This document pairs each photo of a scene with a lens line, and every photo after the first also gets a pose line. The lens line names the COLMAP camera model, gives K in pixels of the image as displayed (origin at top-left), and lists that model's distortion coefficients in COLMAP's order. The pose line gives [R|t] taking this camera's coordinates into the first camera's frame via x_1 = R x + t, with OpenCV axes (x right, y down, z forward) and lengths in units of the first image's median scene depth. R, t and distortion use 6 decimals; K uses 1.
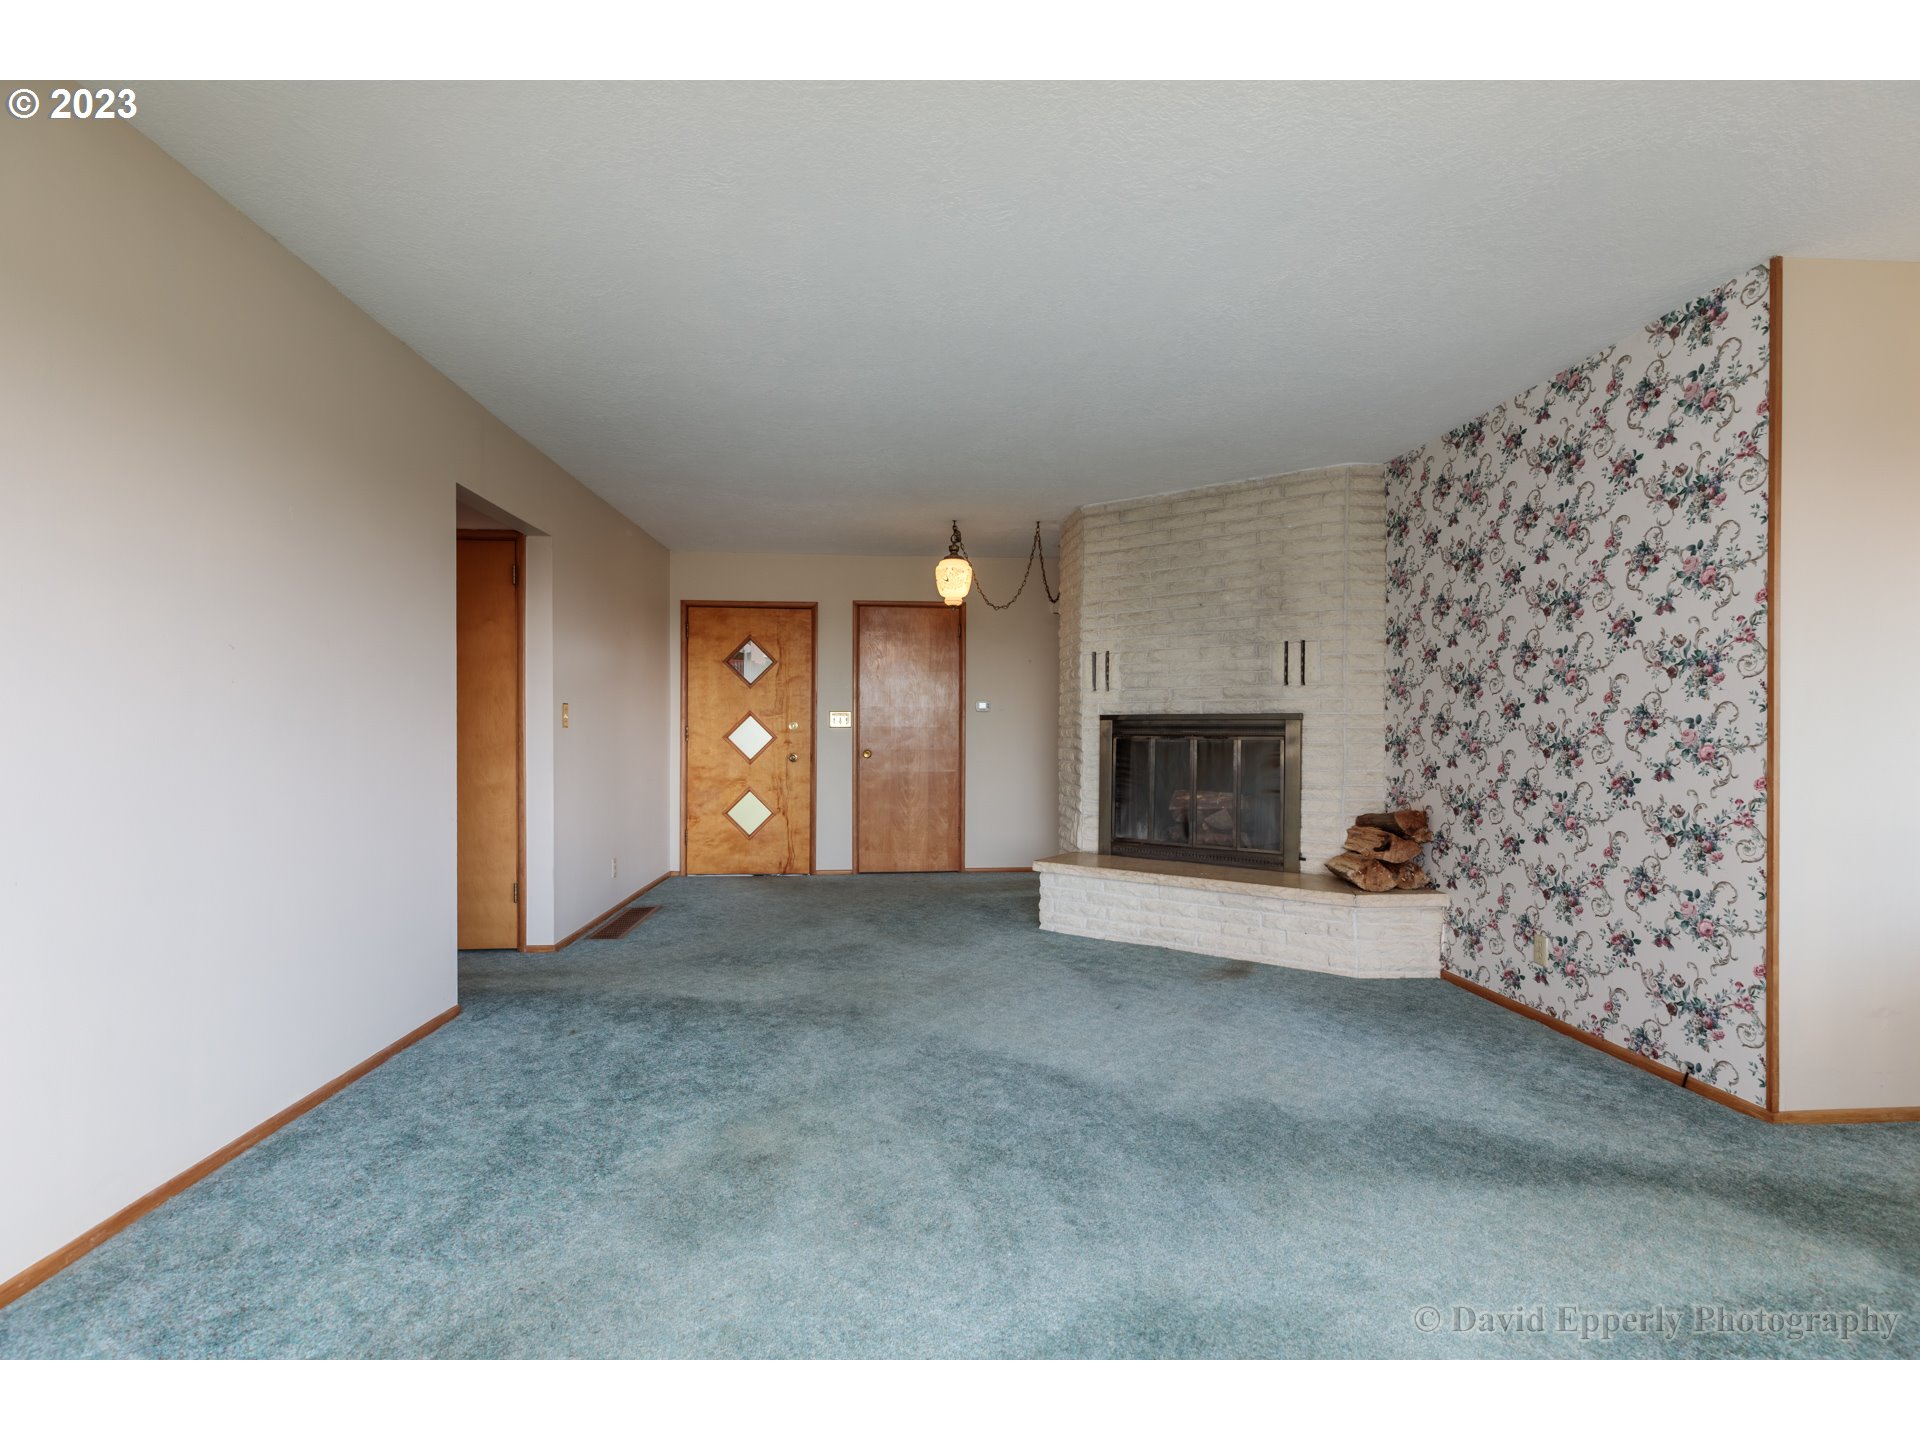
lens RADIAL K [[866.1, 0, 962.4], [0, 866.1, 739.7], [0, 0, 1]] dist [0.006505, -0.000924]
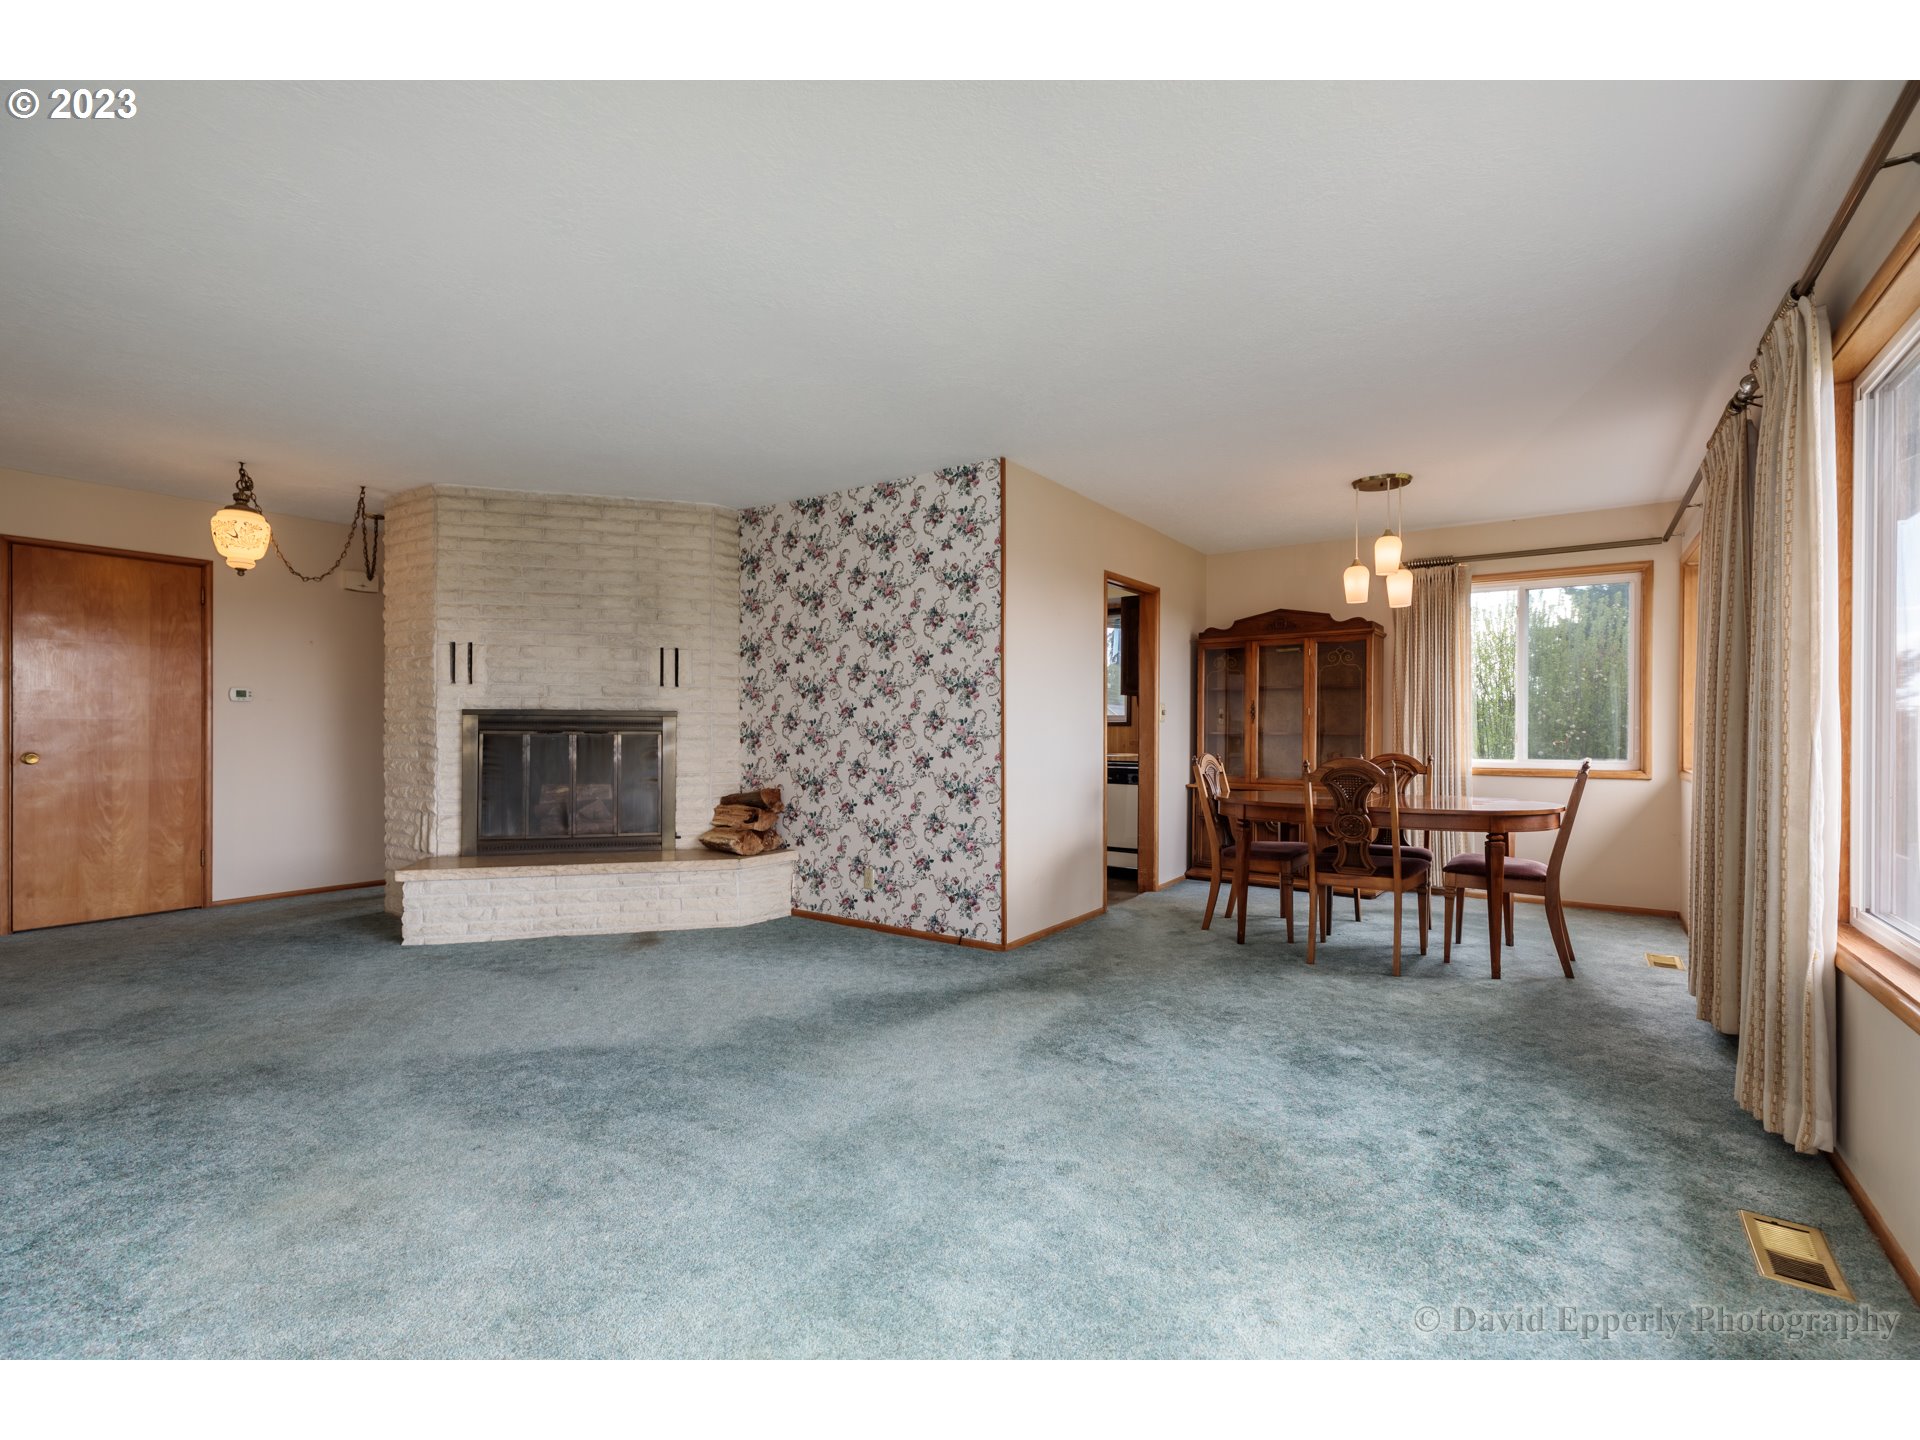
lens RADIAL K [[866.1, 0, 948.2], [0, 866.1, 730.7], [0, 0, 1]] dist [0.006505, -0.000924]
pose [[0.642553, -0.002394, 0.766237, -0.350191], [0.005990, 0.999980, -0.001899, -0.000238], [-0.766218, 0.005811, 0.642555, -0.025374]]
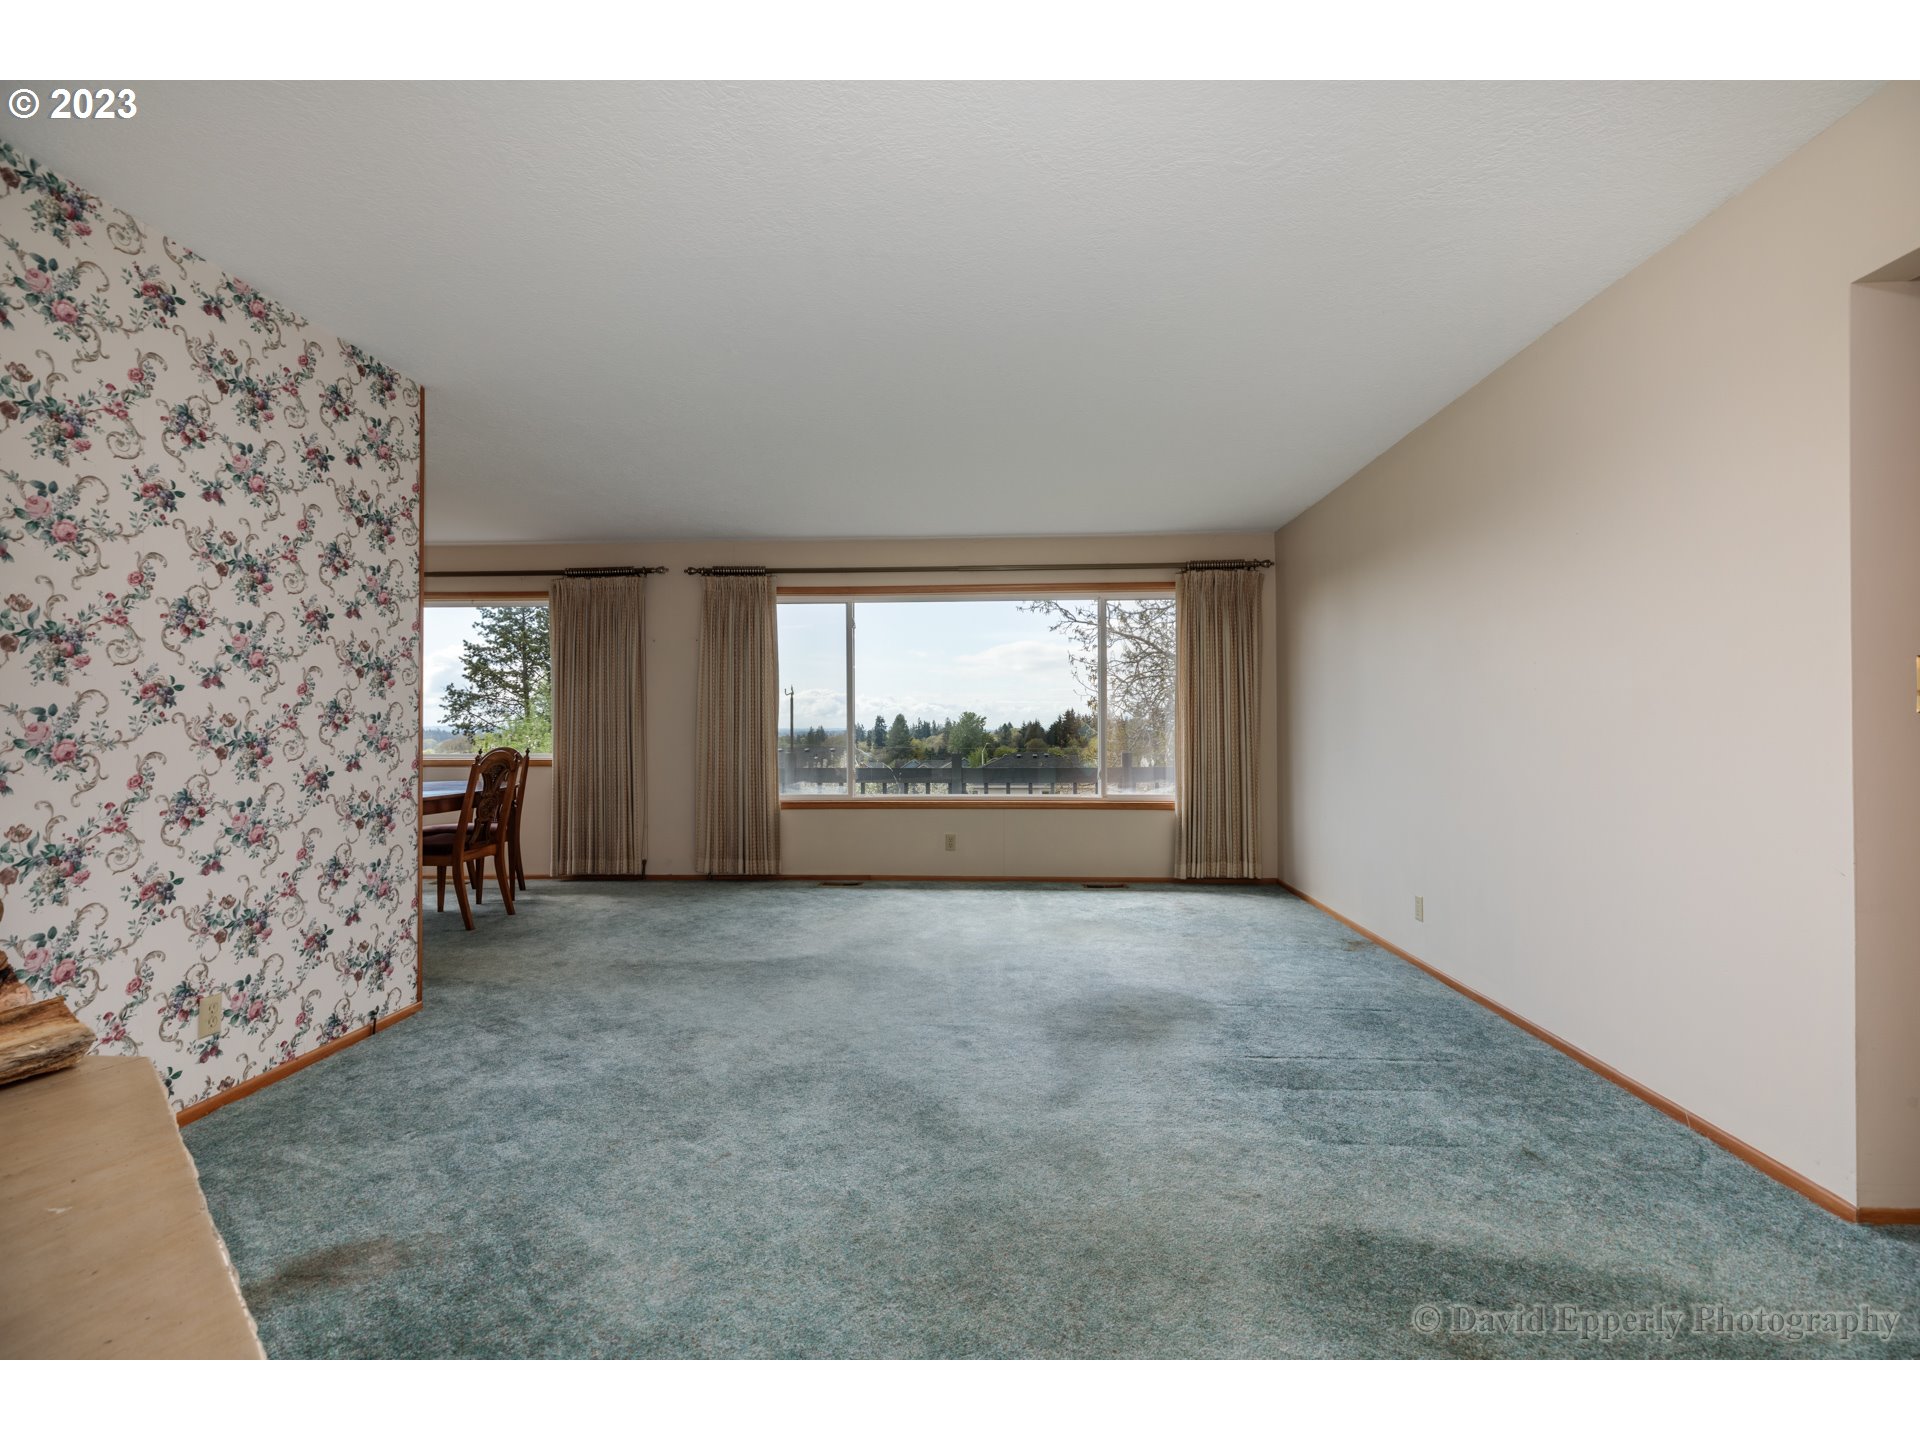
lens RADIAL K [[866.1, 0, 965.3], [0, 866.1, 722.9], [0, 0, 1]] dist [0.006505, -0.000924]
pose [[-0.991021, 0.001423, 0.133697, -0.084258], [0.001689, 0.999997, 0.001877, -0.011723], [-0.133694, 0.002086, -0.991021, 1.660047]]
